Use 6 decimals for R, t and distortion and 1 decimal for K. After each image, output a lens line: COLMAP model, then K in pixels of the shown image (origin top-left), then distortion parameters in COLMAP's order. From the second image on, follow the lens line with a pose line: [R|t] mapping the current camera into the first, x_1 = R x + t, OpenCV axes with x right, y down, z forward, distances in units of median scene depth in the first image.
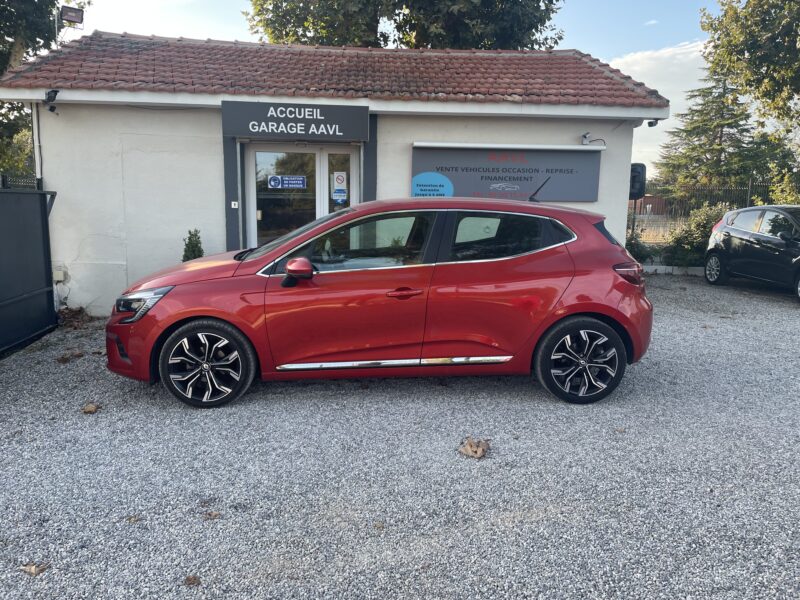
lens RADIAL K [[598.6, 0, 403.5], [0, 598.6, 298.2], [0, 0, 1]] dist [0.069076, -0.081745]
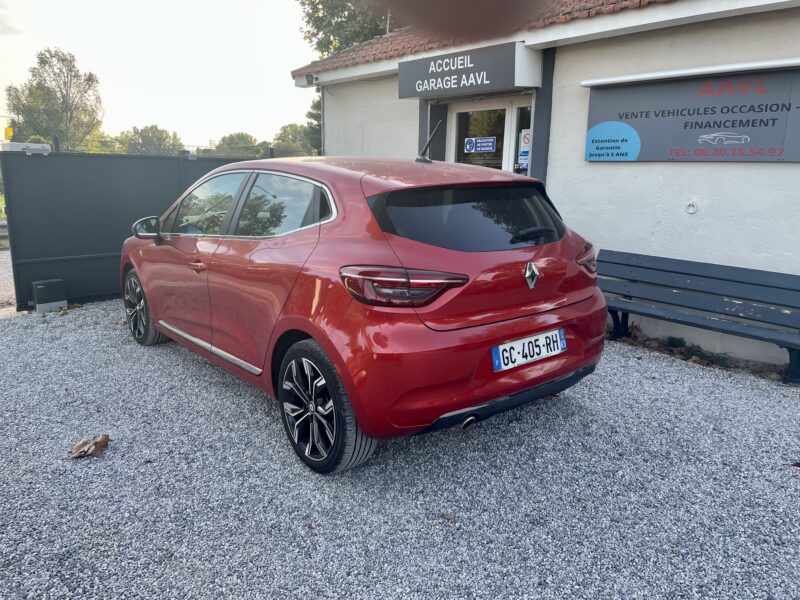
lens RADIAL K [[598.6, 0, 399.8], [0, 598.6, 300.4], [0, 0, 1]] dist [0.069076, -0.081745]
pose [[0.582749, 0.168826, -0.794922, 0.533654], [-0.129949, 0.984954, 0.113921, -0.059013], [0.802195, 0.036912, 0.595920, 0.428483]]
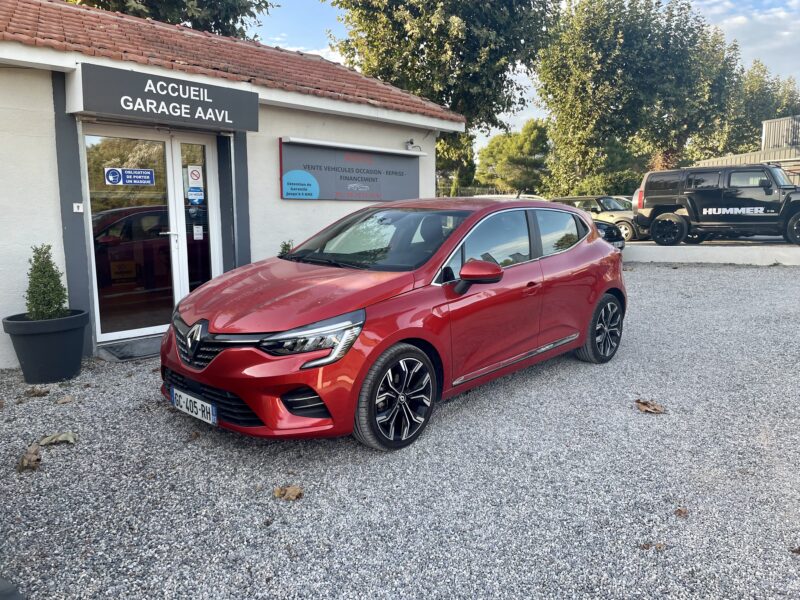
lens RADIAL K [[598.6, 0, 403.1], [0, 598.6, 298.4], [0, 0, 1]] dist [0.069076, -0.081745]
pose [[0.731984, -0.114948, 0.671555, -0.528554], [0.113623, 0.992457, 0.046028, -0.039074], [-0.671780, 0.042612, 0.739524, 0.223047]]
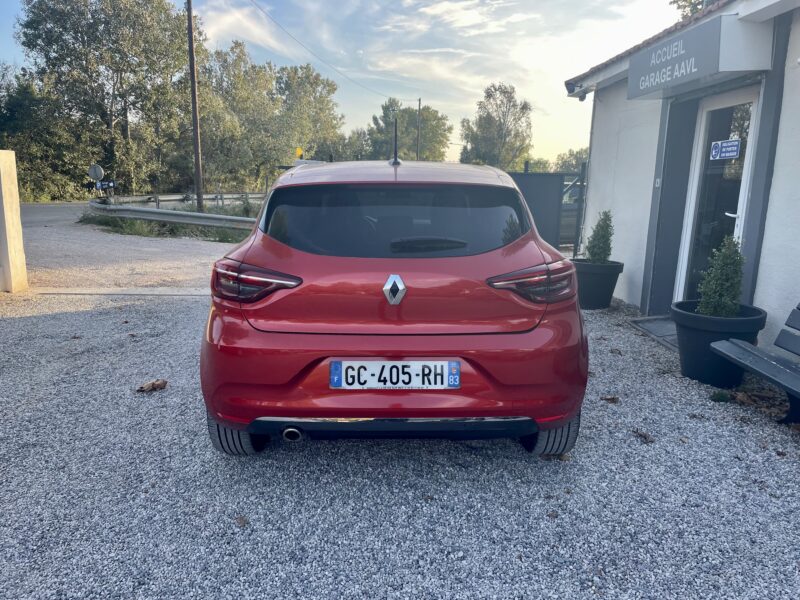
lens RADIAL K [[598.6, 0, 402.0], [0, 598.6, 300.3], [0, 0, 1]] dist [0.069076, -0.081745]
pose [[-0.043247, 0.180717, -0.982584, 0.604751], [-0.172857, 0.967318, 0.185517, -0.099928], [0.983997, 0.177870, -0.010595, 0.744531]]
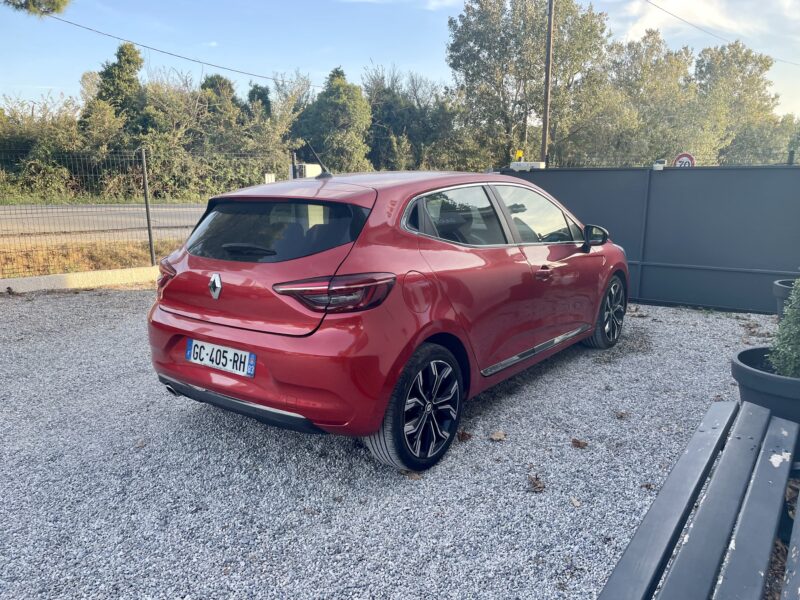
lens RADIAL K [[598.6, 0, 395.9], [0, 598.6, 303.0], [0, 0, 1]] dist [0.069076, -0.081745]
pose [[-0.643839, 0.151719, -0.749969, 0.500504], [-0.117499, 0.948915, 0.292838, -0.167834], [0.756086, 0.276661, -0.593122, 1.082260]]
